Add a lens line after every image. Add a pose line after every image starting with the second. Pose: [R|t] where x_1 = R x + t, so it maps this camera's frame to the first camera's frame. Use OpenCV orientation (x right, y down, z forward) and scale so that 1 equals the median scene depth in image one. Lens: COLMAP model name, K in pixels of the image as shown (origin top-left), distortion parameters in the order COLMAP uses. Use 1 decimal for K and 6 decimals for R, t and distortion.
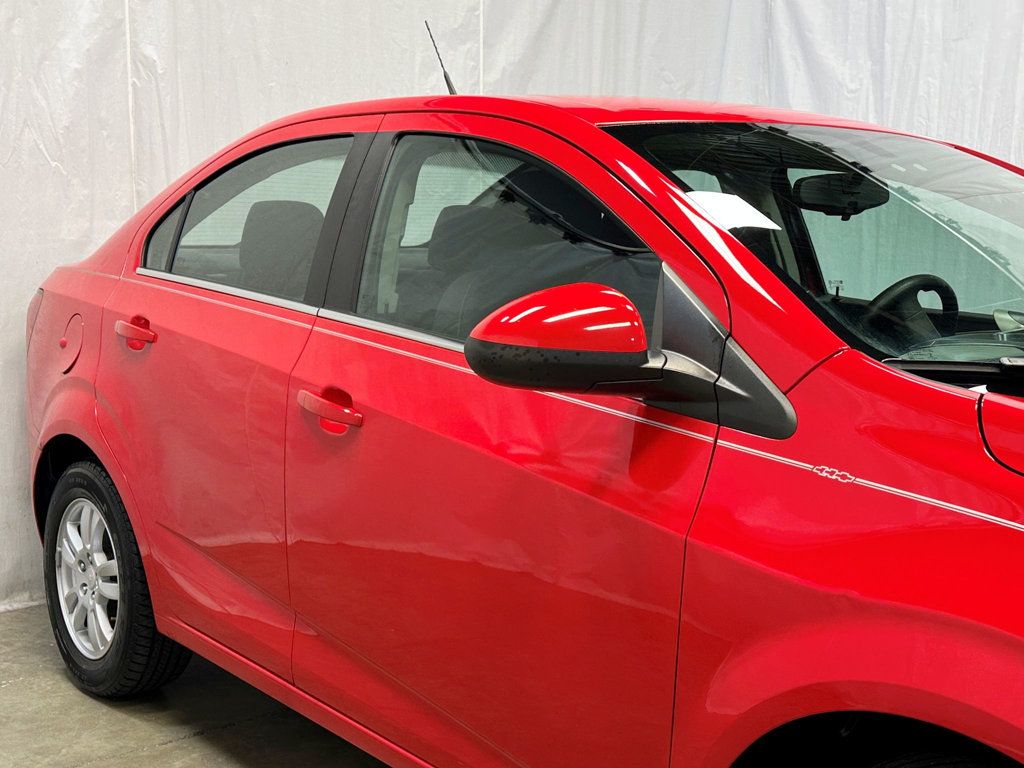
lens RADIAL K [[1322.1, 0, 512.0], [0, 1322.1, 384.0], [0, 0, 1]] dist [0.282342, -0.739833]
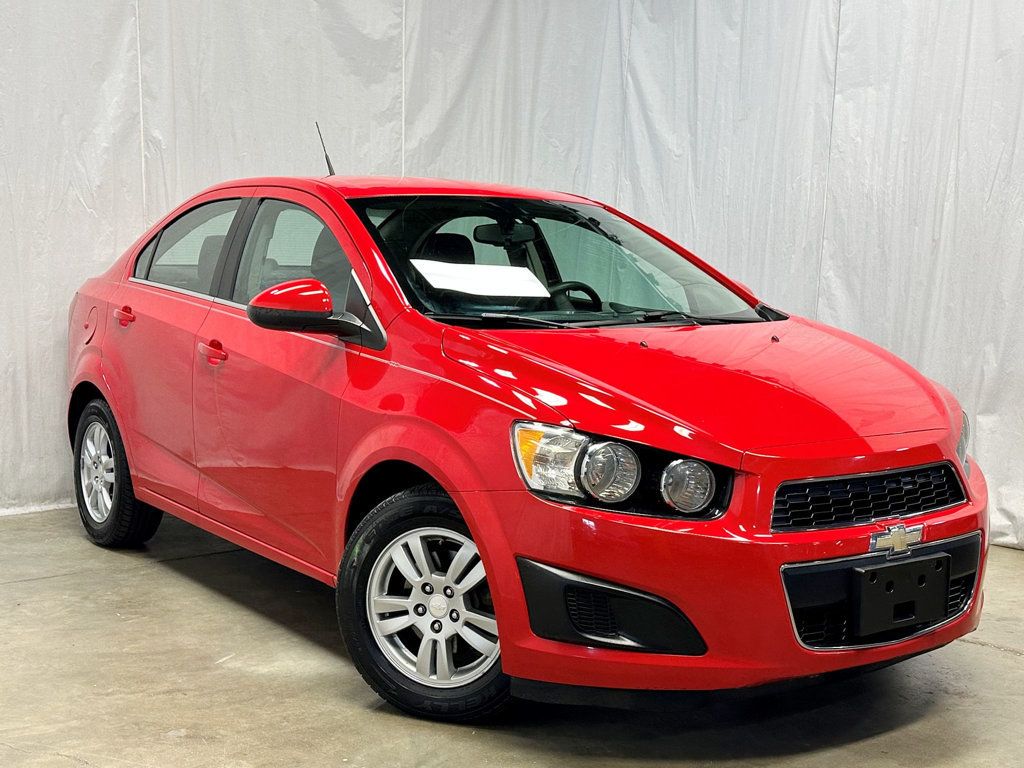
lens RADIAL K [[1322.1, 0, 512.0], [0, 1322.1, 384.0], [0, 0, 1]] dist [0.282342, -0.739833]
pose [[0.997982, 0.008112, -0.062984, 0.263915], [-0.009419, 0.999746, -0.020475, 0.065779], [0.062802, 0.021027, 0.997804, -0.540535]]
